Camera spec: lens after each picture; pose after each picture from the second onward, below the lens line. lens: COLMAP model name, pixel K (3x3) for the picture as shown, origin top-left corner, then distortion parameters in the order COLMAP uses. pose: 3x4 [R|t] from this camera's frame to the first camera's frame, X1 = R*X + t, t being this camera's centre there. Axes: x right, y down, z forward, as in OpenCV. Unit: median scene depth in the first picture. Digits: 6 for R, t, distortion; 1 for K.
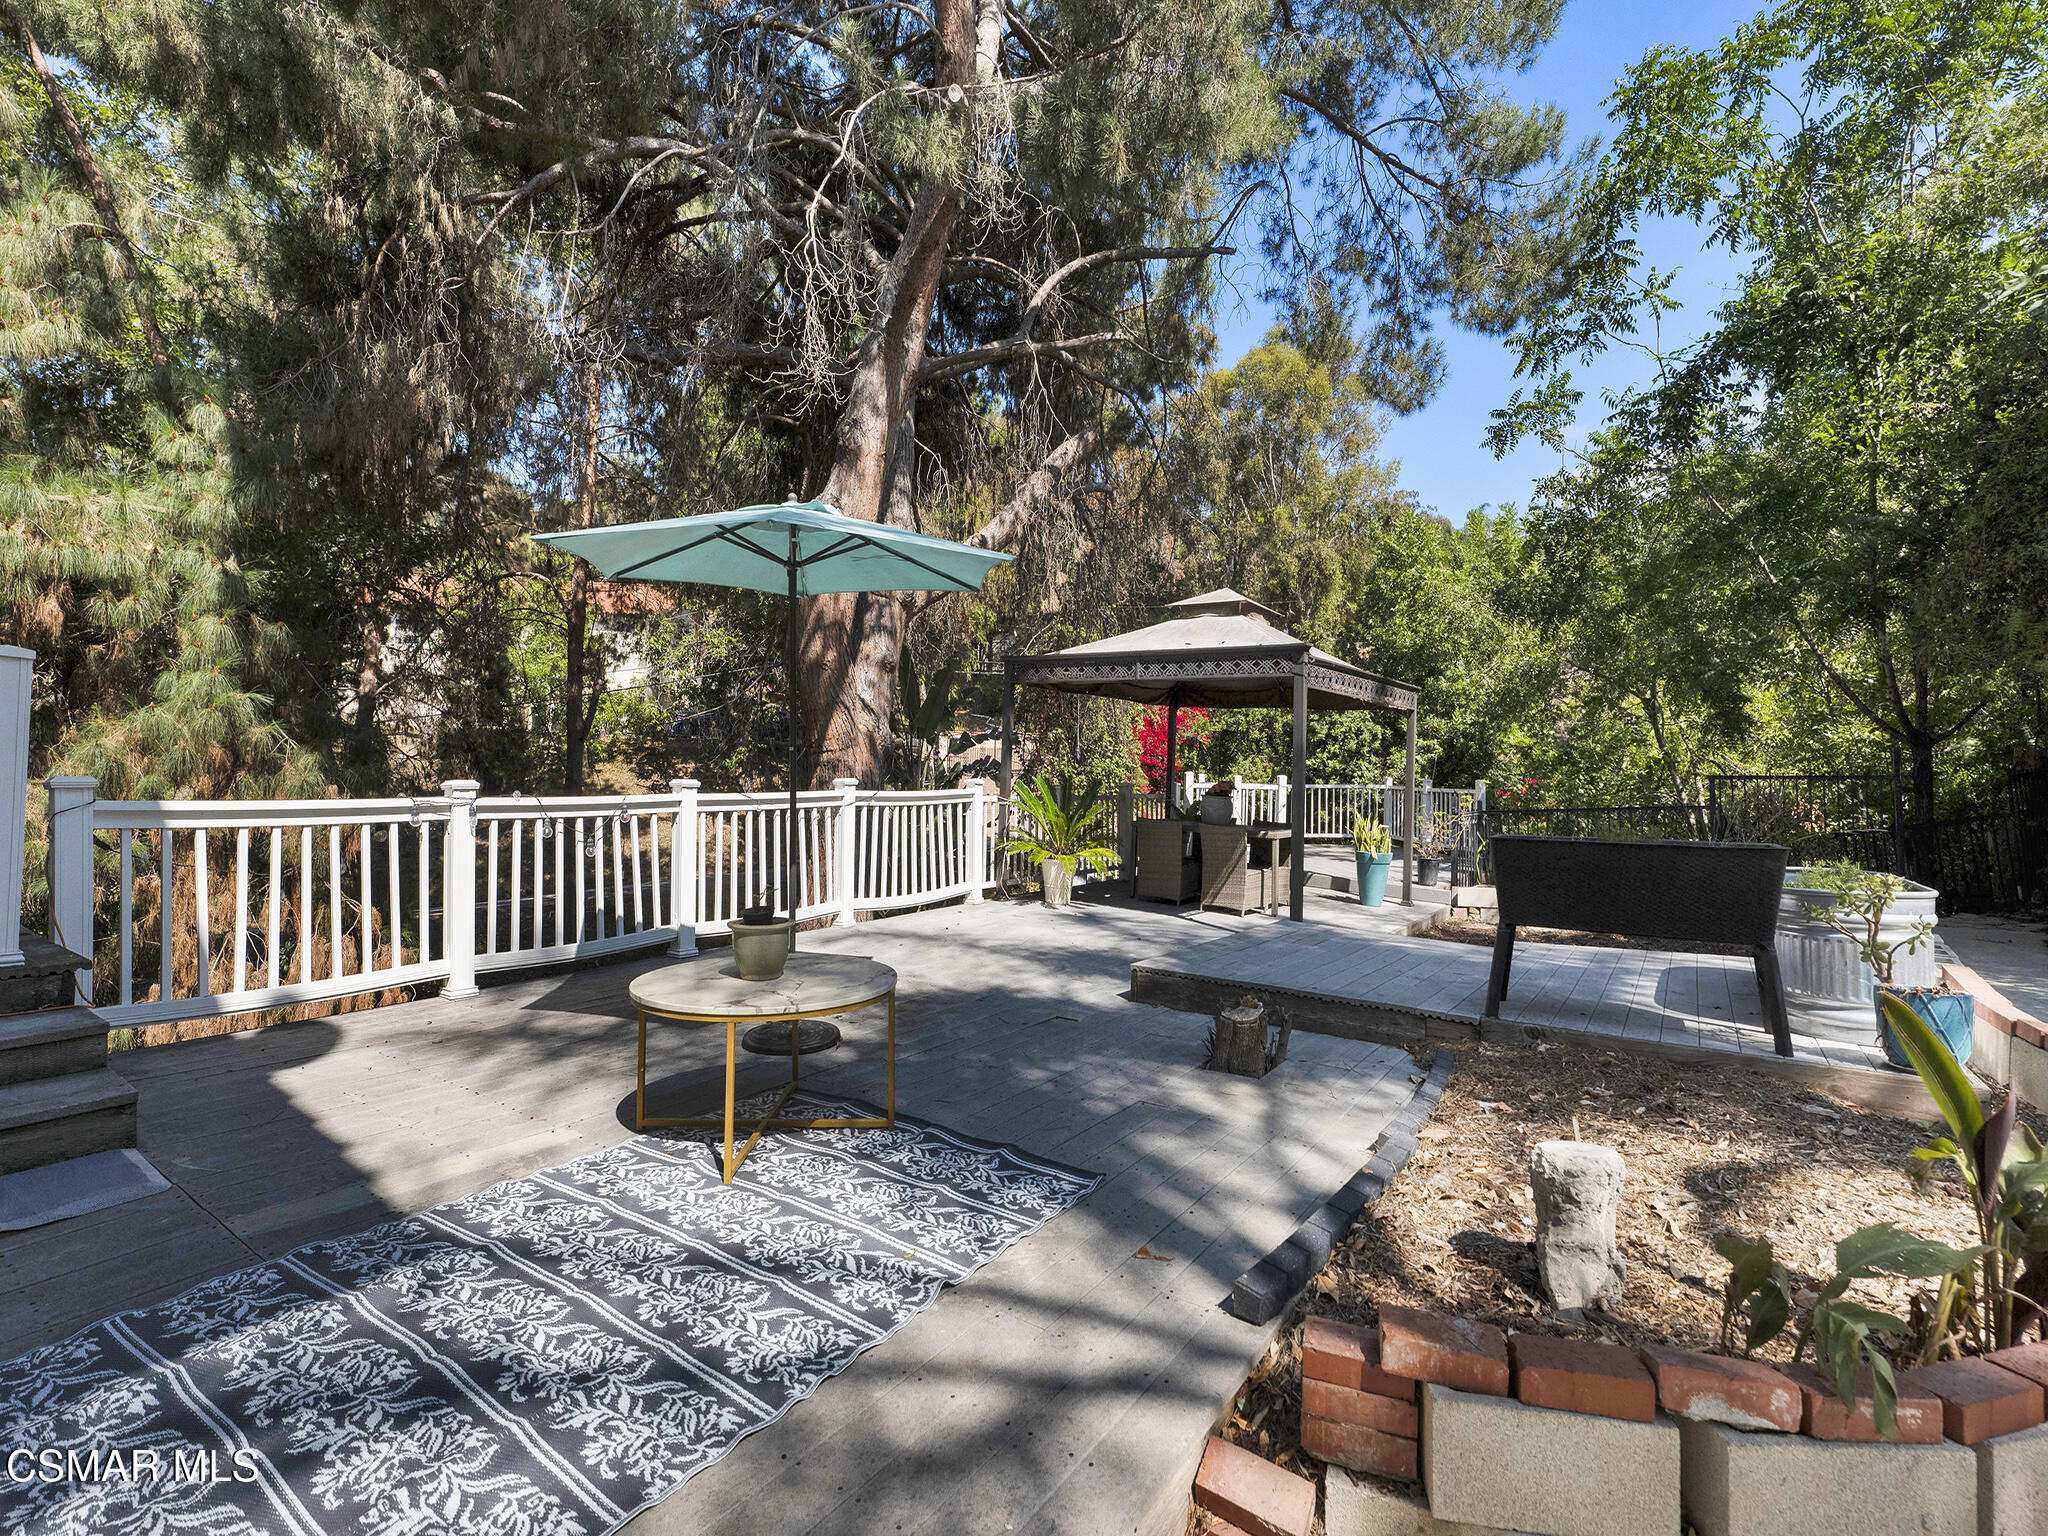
lens RADIAL K [[939.3, 0, 1006.6], [0, 939.3, 768.9], [0, 0, 1]] dist [0.002511, 0.001223]
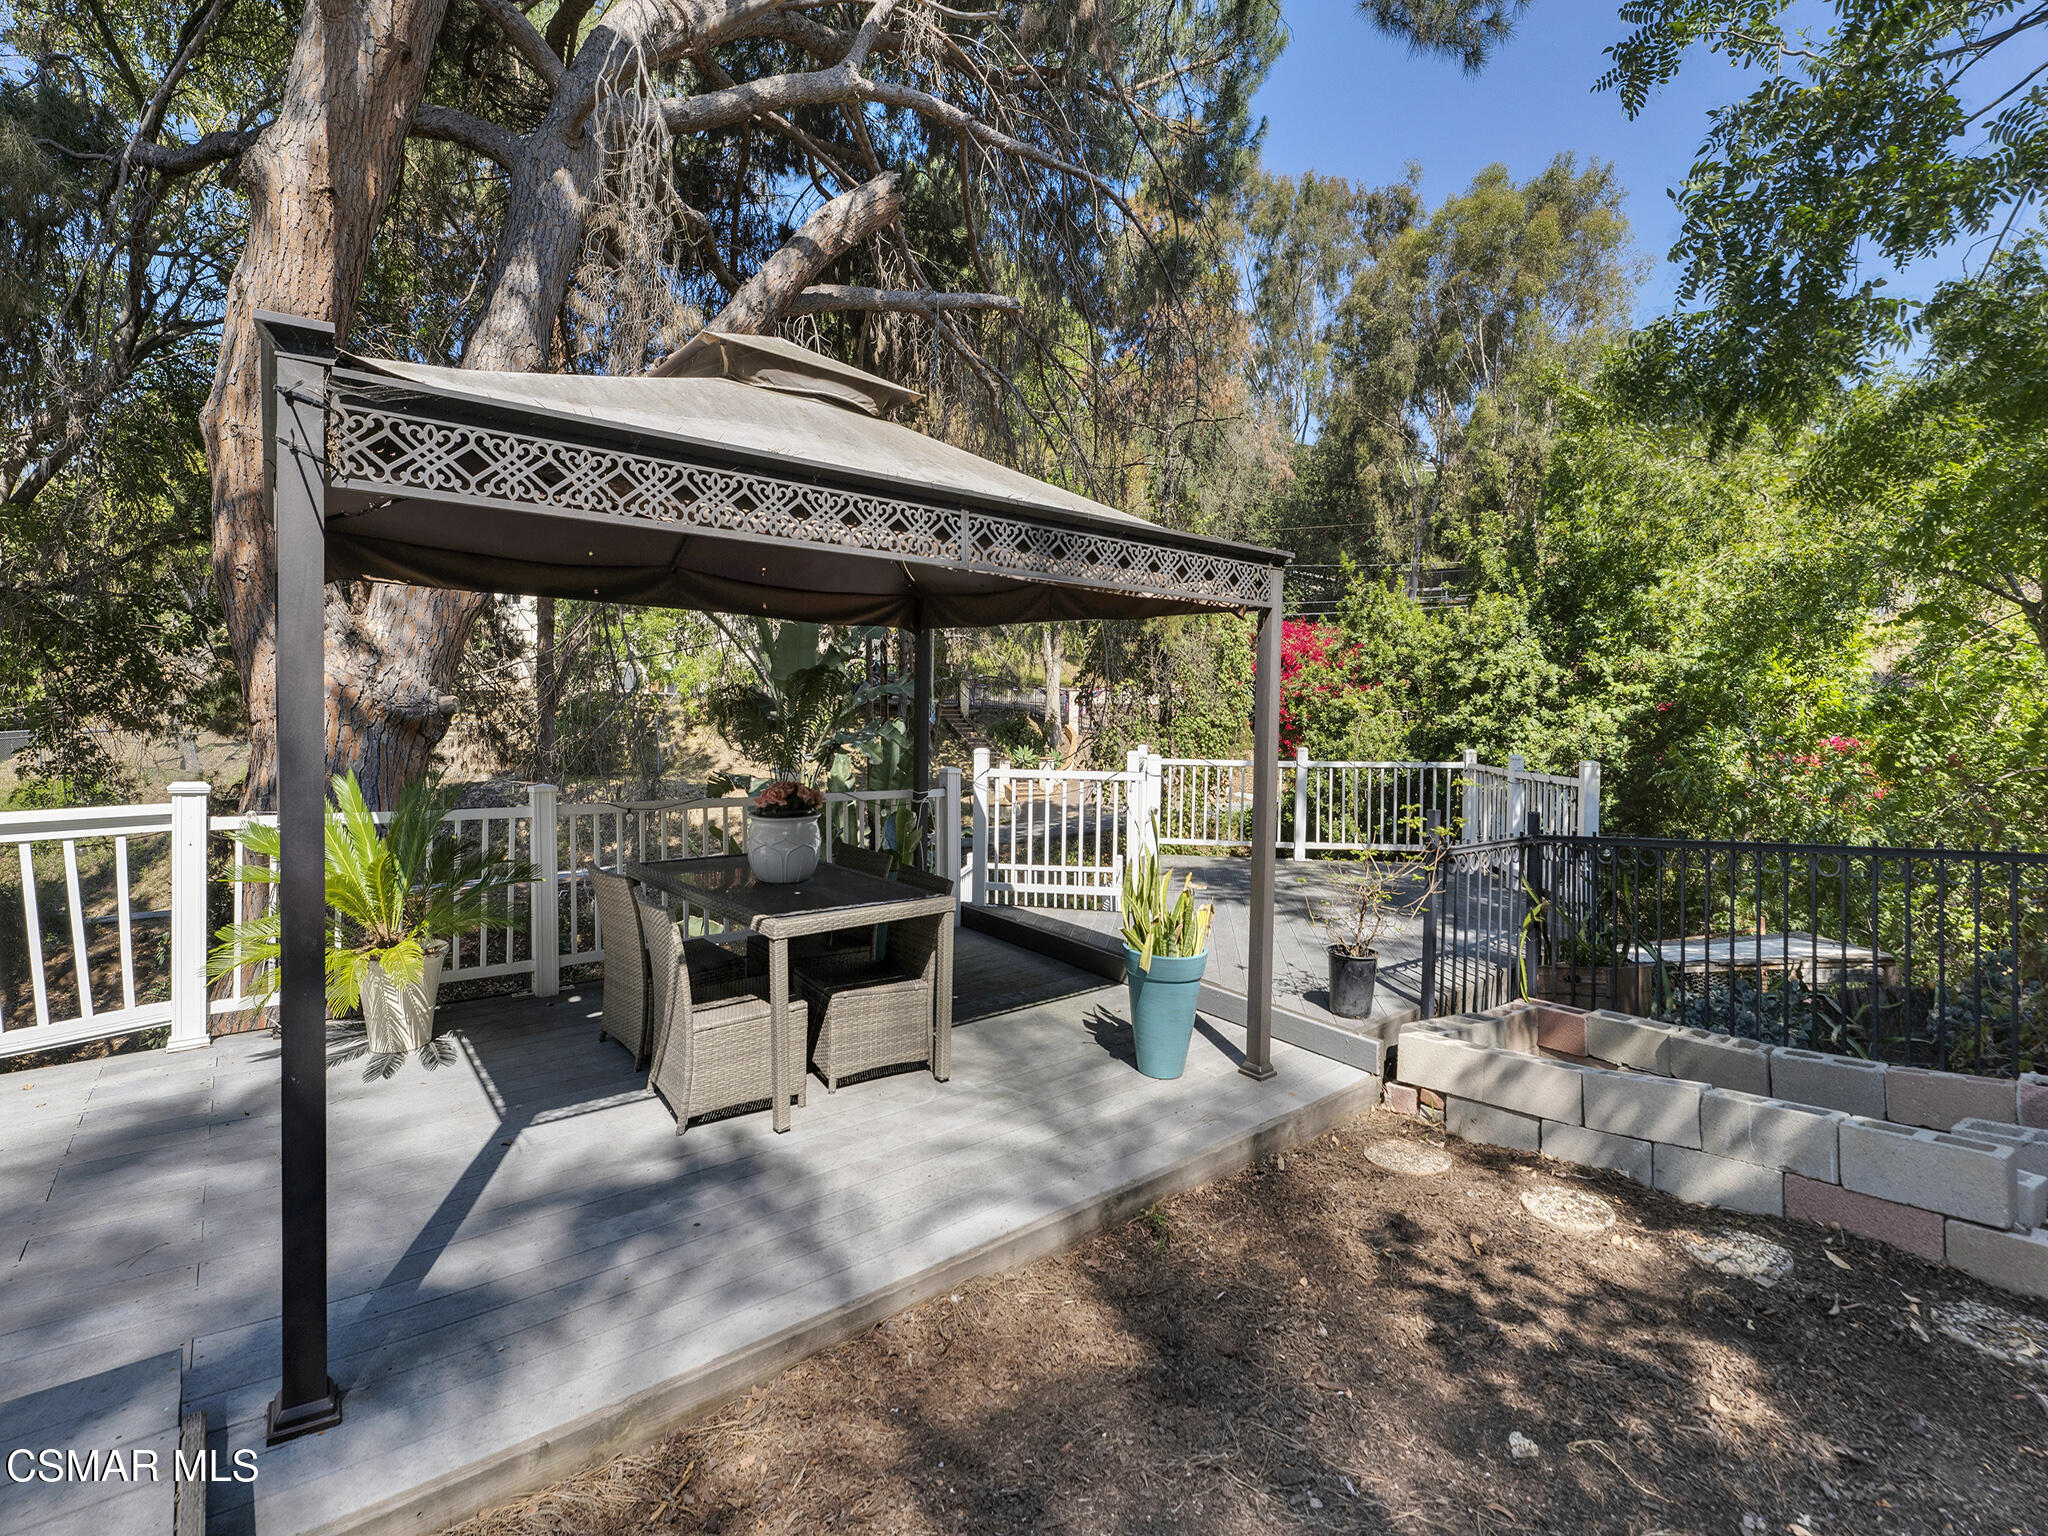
lens RADIAL K [[940.3, 0, 1015.9], [0, 940.3, 751.0], [0, 0, 1]] dist [0.000364, 0.001004]
pose [[0.970426, -0.002855, -0.241381, 0.498831], [0.009596, 0.999596, 0.026756, -0.016021], [0.241207, -0.028281, 0.970061, 0.661279]]
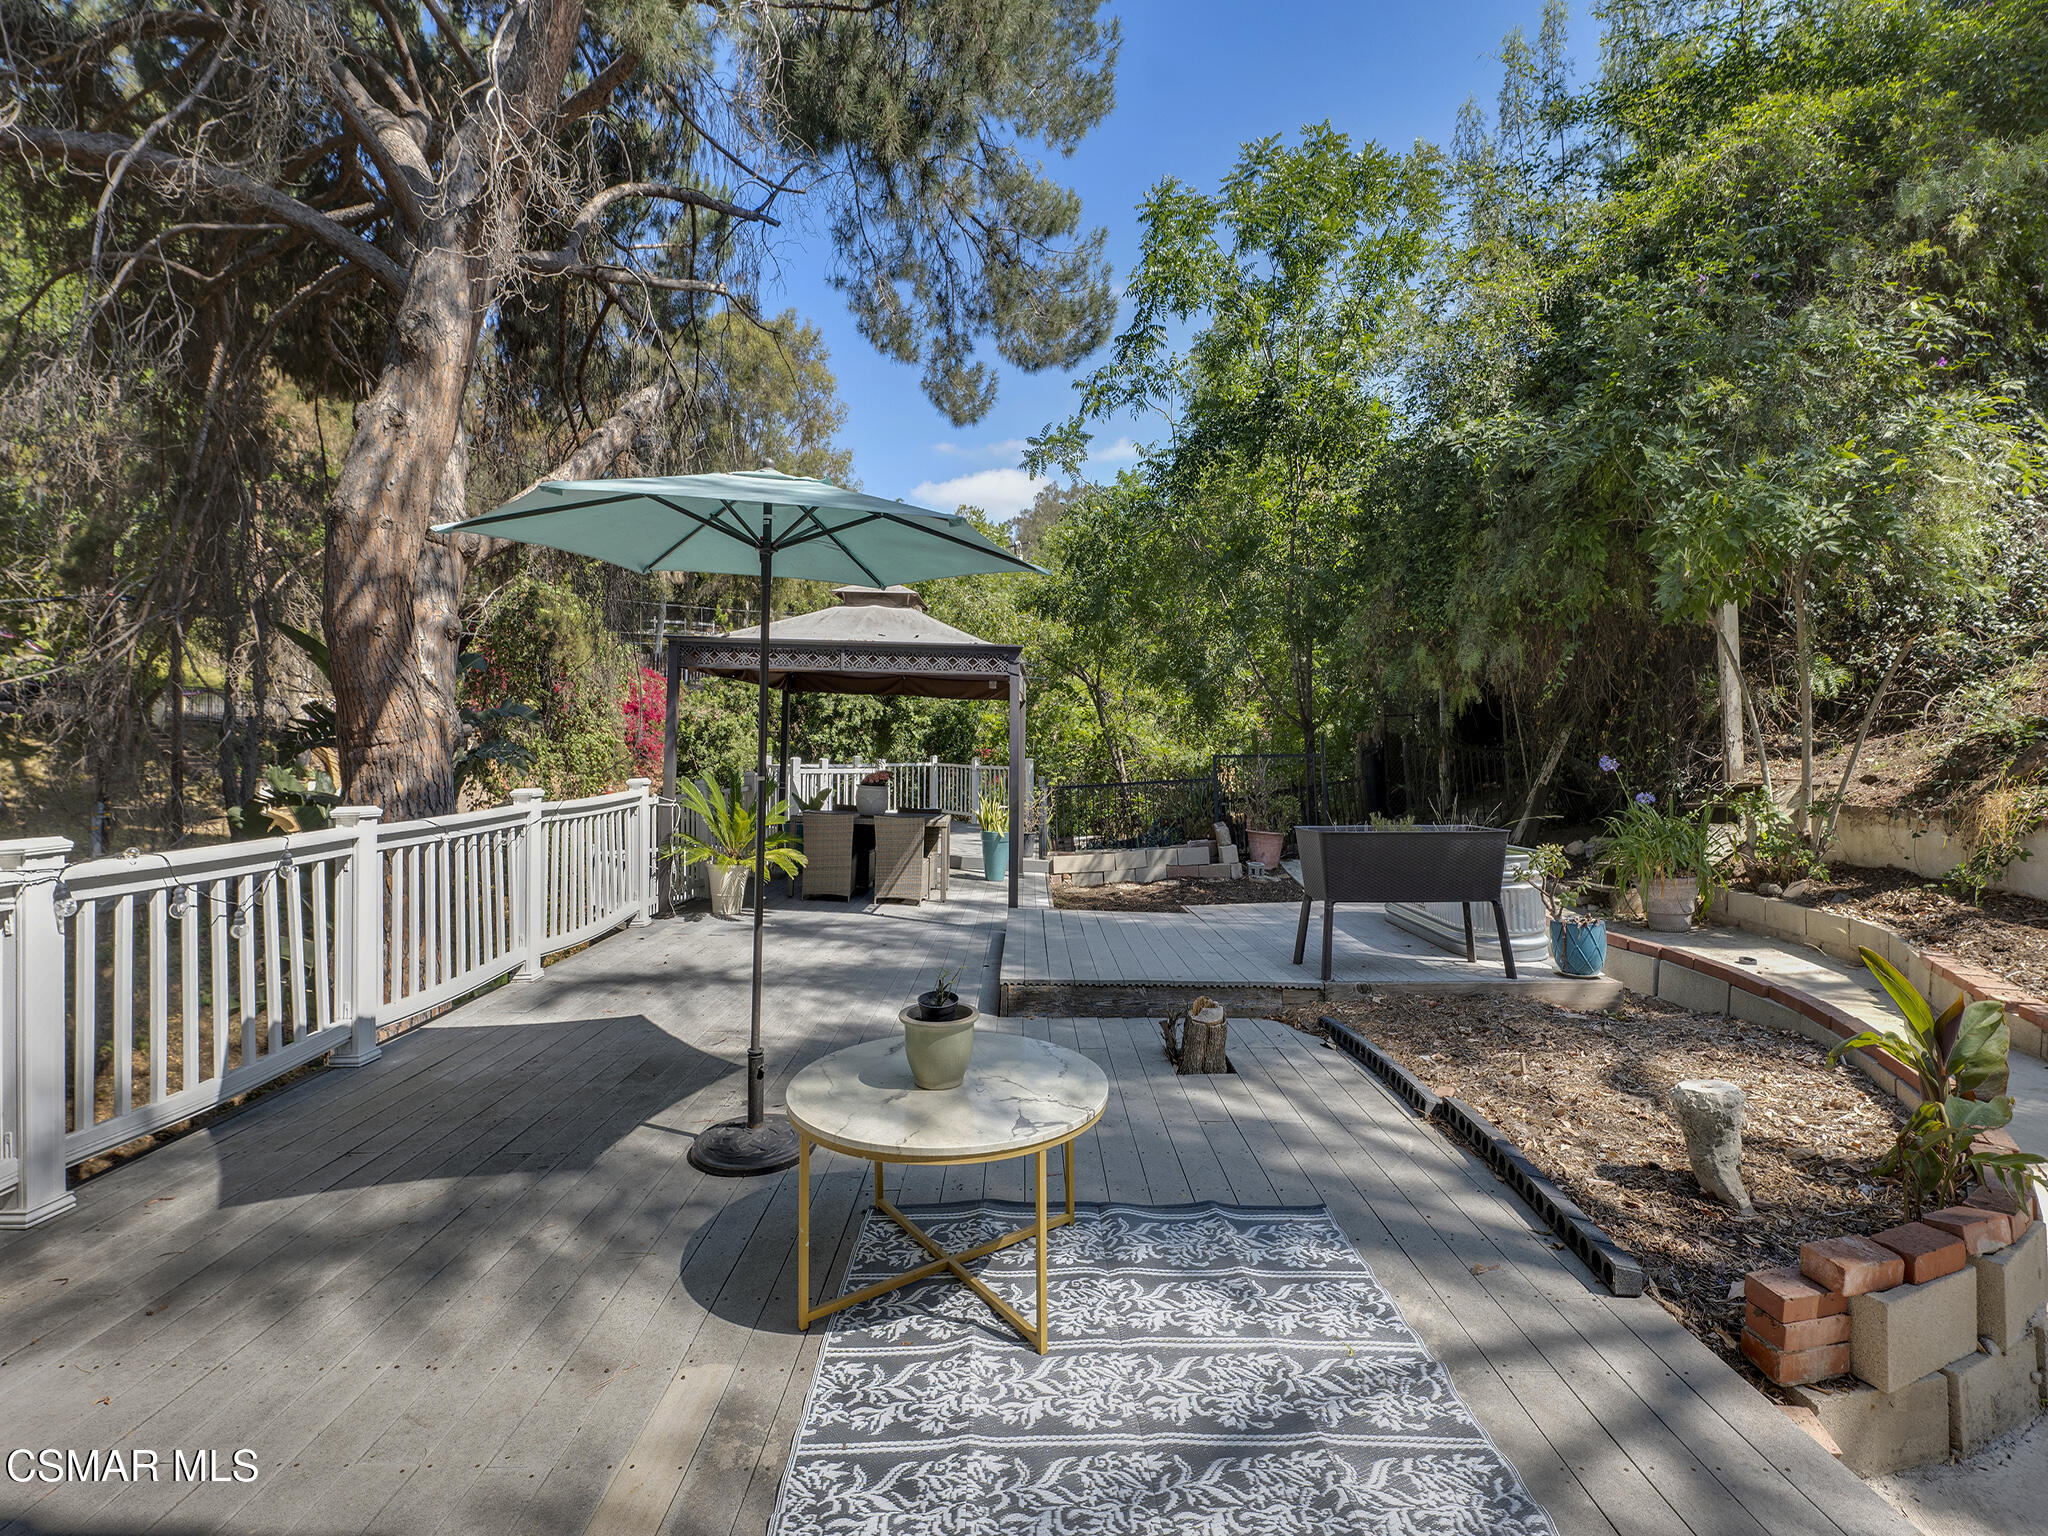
lens RADIAL K [[940.3, 0, 1008.6], [0, 940.3, 728.2], [0, 0, 1]] dist [0.000364, 0.001004]
pose [[0.822141, -0.002809, 0.569277, -0.250537], [0.007370, 0.999957, -0.005709, -0.028493], [-0.569237, 0.008889, 0.822126, 0.113266]]
